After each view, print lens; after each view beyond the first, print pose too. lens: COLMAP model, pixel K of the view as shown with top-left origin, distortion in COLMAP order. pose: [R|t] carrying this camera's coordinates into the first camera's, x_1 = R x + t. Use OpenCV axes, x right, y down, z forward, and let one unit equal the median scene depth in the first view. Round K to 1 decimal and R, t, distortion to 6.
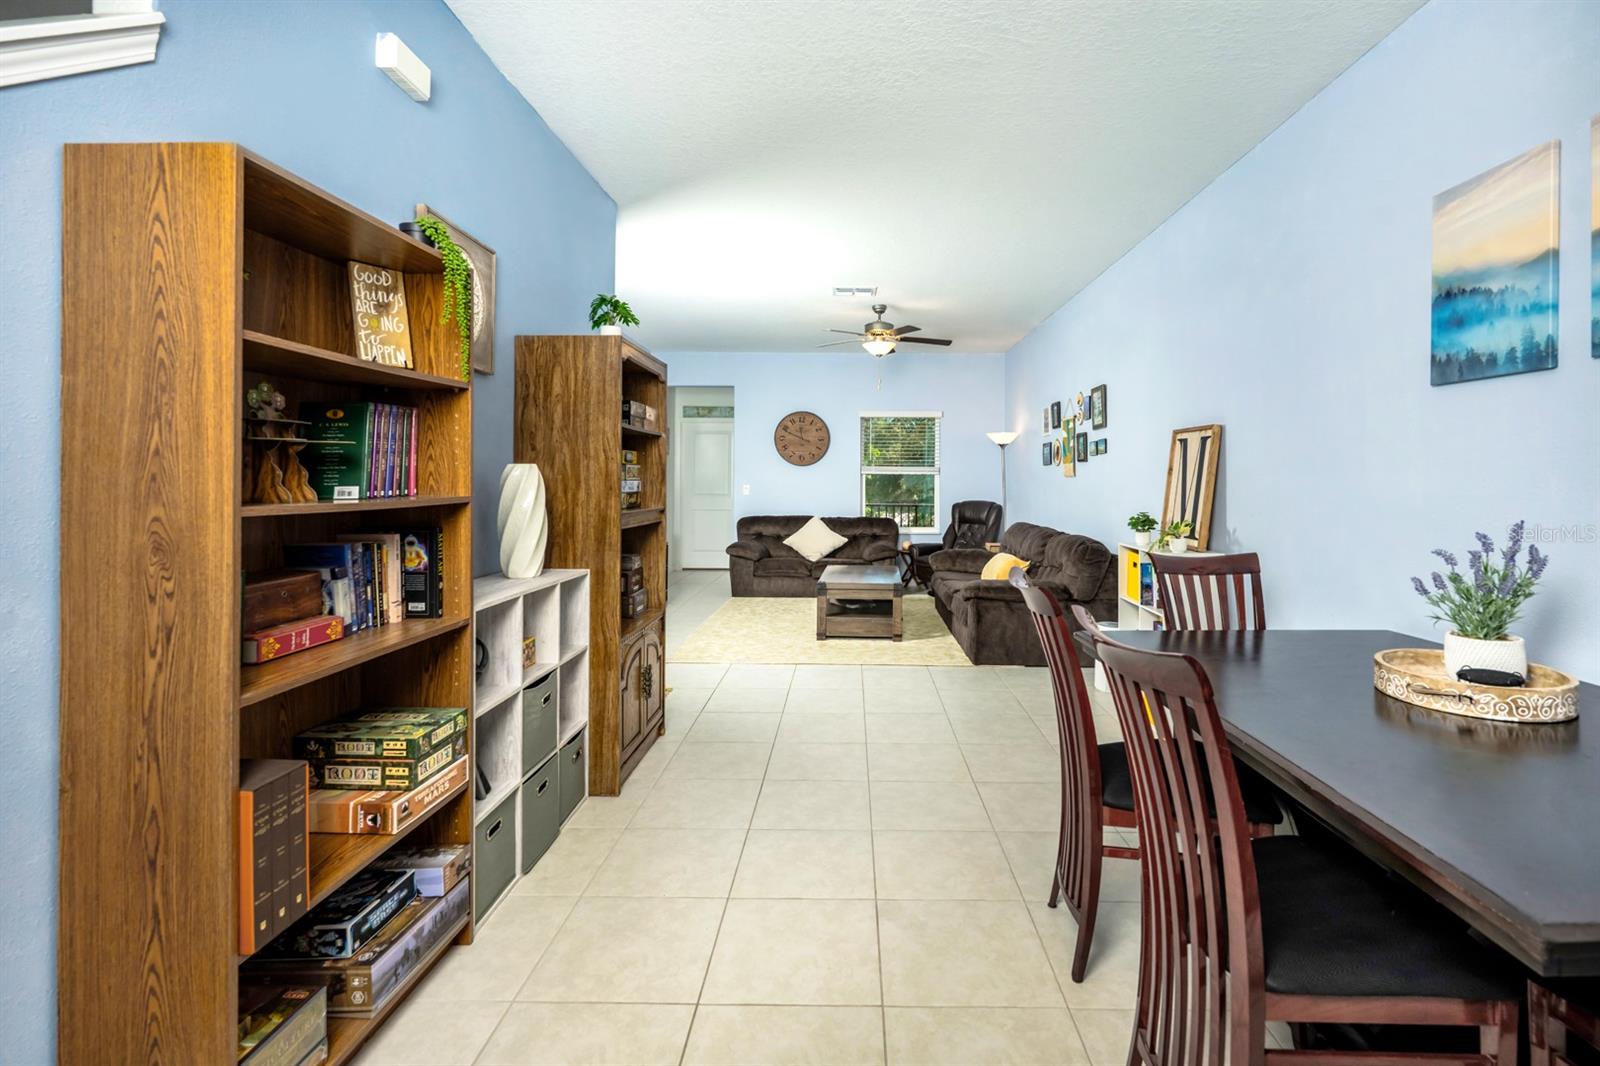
lens RADIAL K [[1681.6, 0, 797.8], [0, 1681.6, 536.2], [0, 0, 1]] dist [-0.029769, 0.000000]
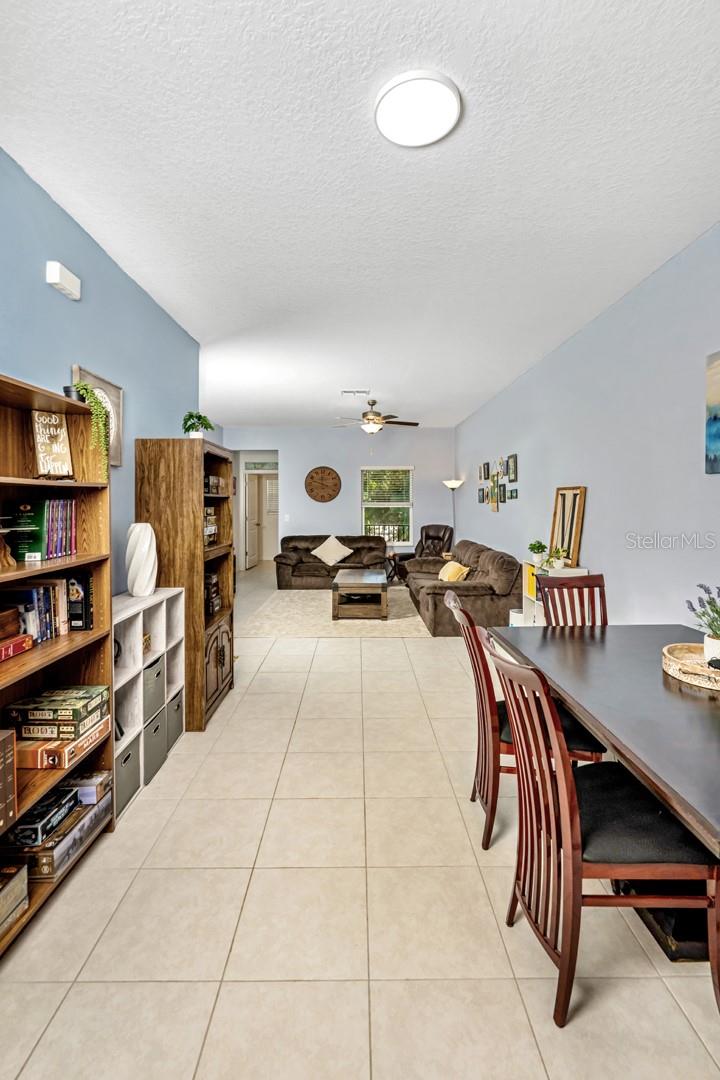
lens RADIAL K [[1135.1, 0, 361.1], [0, 1135.1, 537.7], [0, 0, 1]] dist [-0.029769, 0.000000]
pose [[0.999473, -0.010184, 0.030838, 0.012635], [0.009970, 0.999925, 0.007060, -0.043449], [-0.030908, -0.006749, 0.999499, -0.091606]]
